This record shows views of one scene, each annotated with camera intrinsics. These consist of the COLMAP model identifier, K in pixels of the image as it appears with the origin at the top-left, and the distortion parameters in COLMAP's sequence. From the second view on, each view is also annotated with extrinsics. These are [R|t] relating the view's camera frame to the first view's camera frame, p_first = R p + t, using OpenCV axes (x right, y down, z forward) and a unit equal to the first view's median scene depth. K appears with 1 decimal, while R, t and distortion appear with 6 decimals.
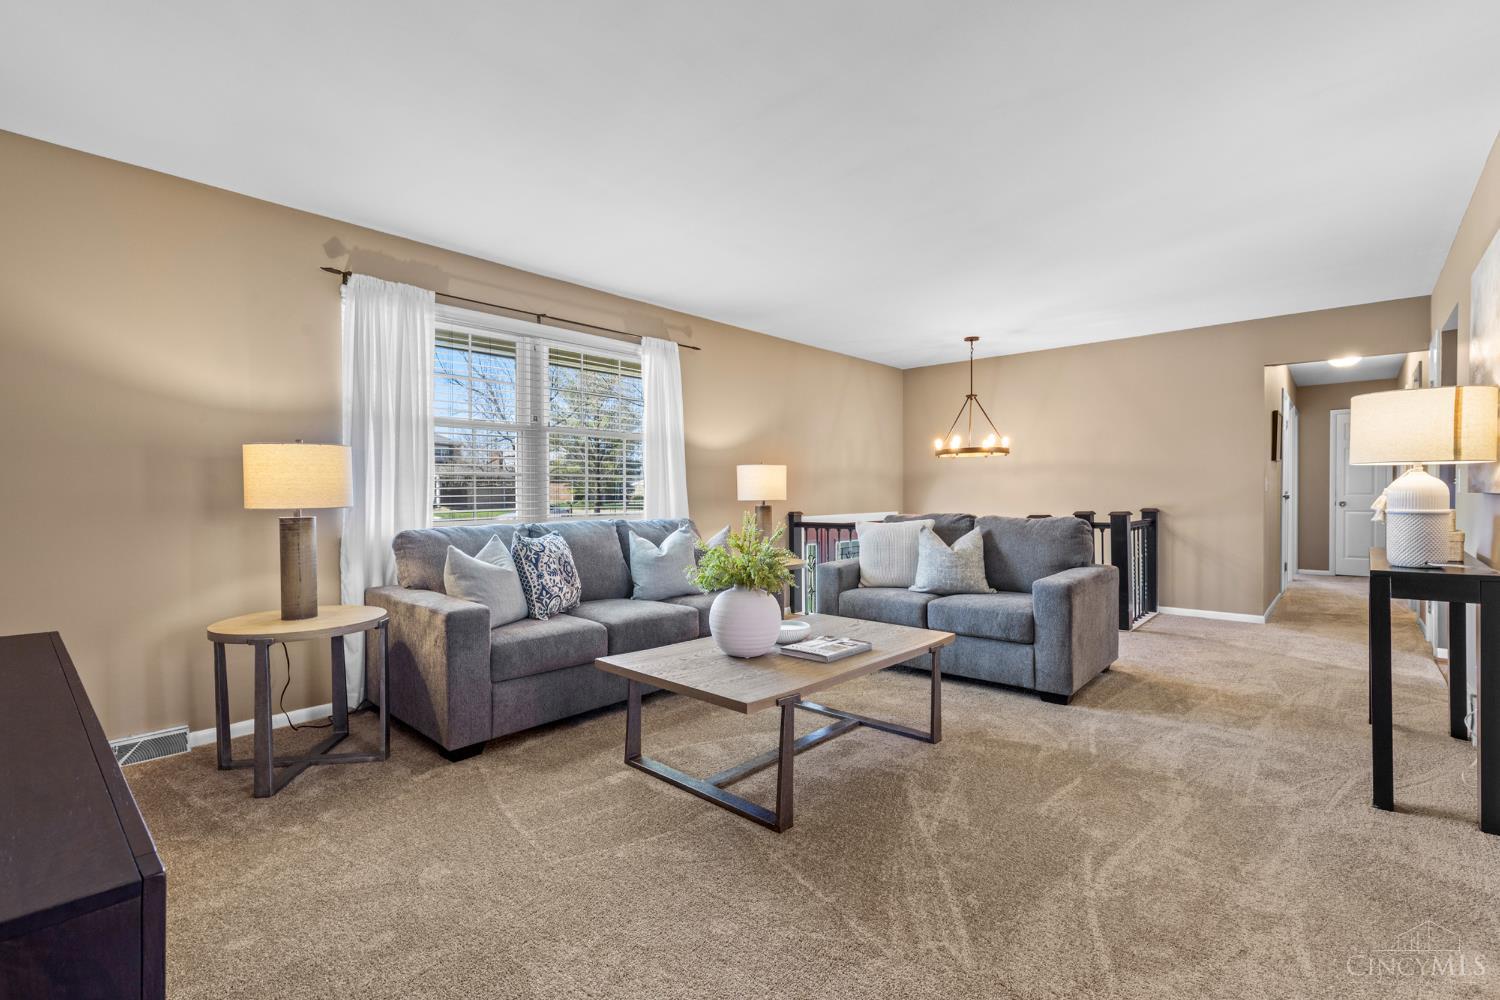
lens RADIAL K [[666.7, 0, 746.6], [0, 666.7, 503.8], [0, 0, 1]] dist [0.010961, -0.001244]
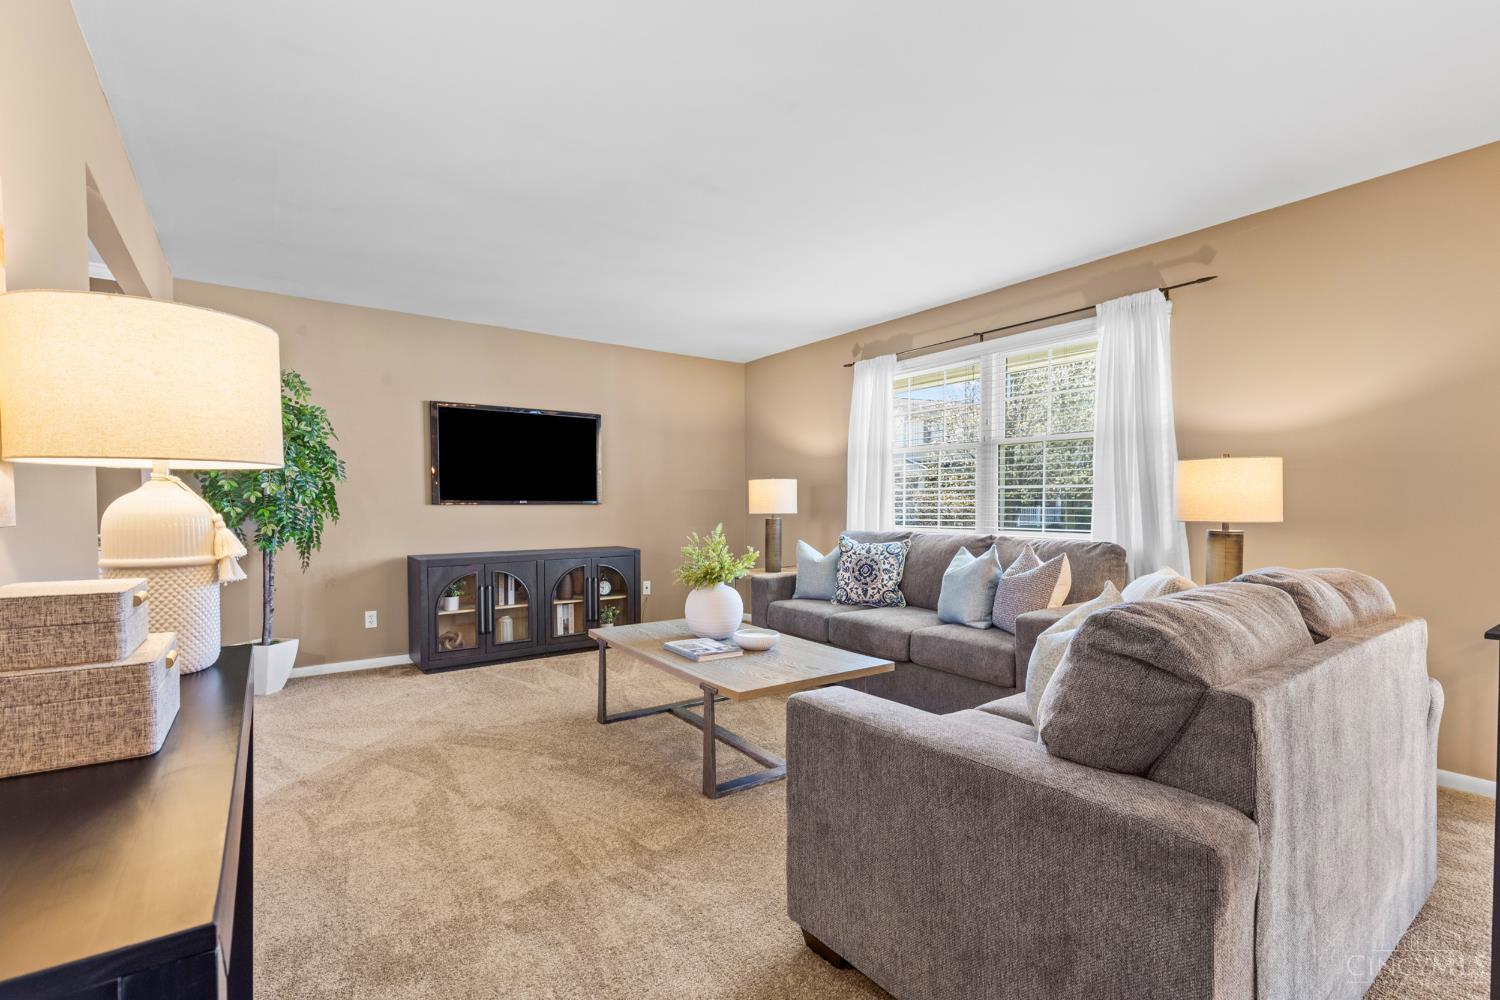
lens RADIAL K [[666.7, 0, 761.3], [0, 666.7, 523.1], [0, 0, 1]] dist [0.010961, -0.001244]
pose [[-0.182202, 0.028028, -0.982862, 0.656378], [-0.018224, 0.999326, 0.031876, -0.014154], [0.983092, 0.023719, -0.181568, 0.727082]]
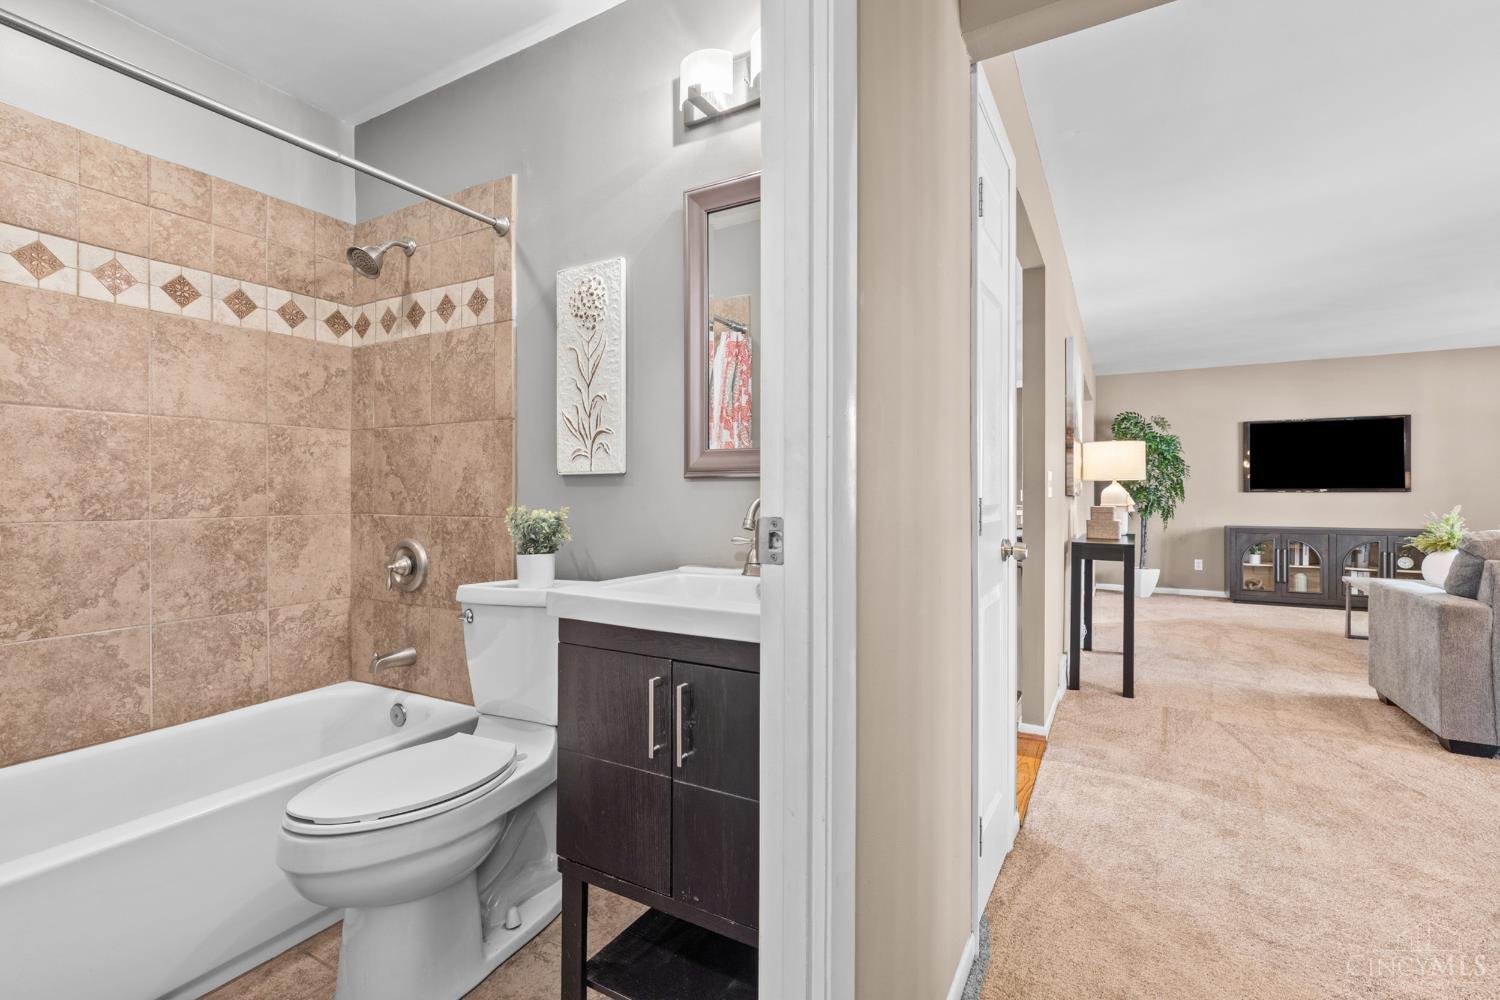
lens RADIAL K [[666.7, 0, 738.5], [0, 666.7, 495.1], [0, 0, 1]] dist [0.010961, -0.001244]
pose [[-0.976986, -0.001992, -0.213296, 1.161829], [-0.006398, 0.999780, 0.019972, -0.017589], [0.213209, 0.020877, -0.976784, 1.261095]]
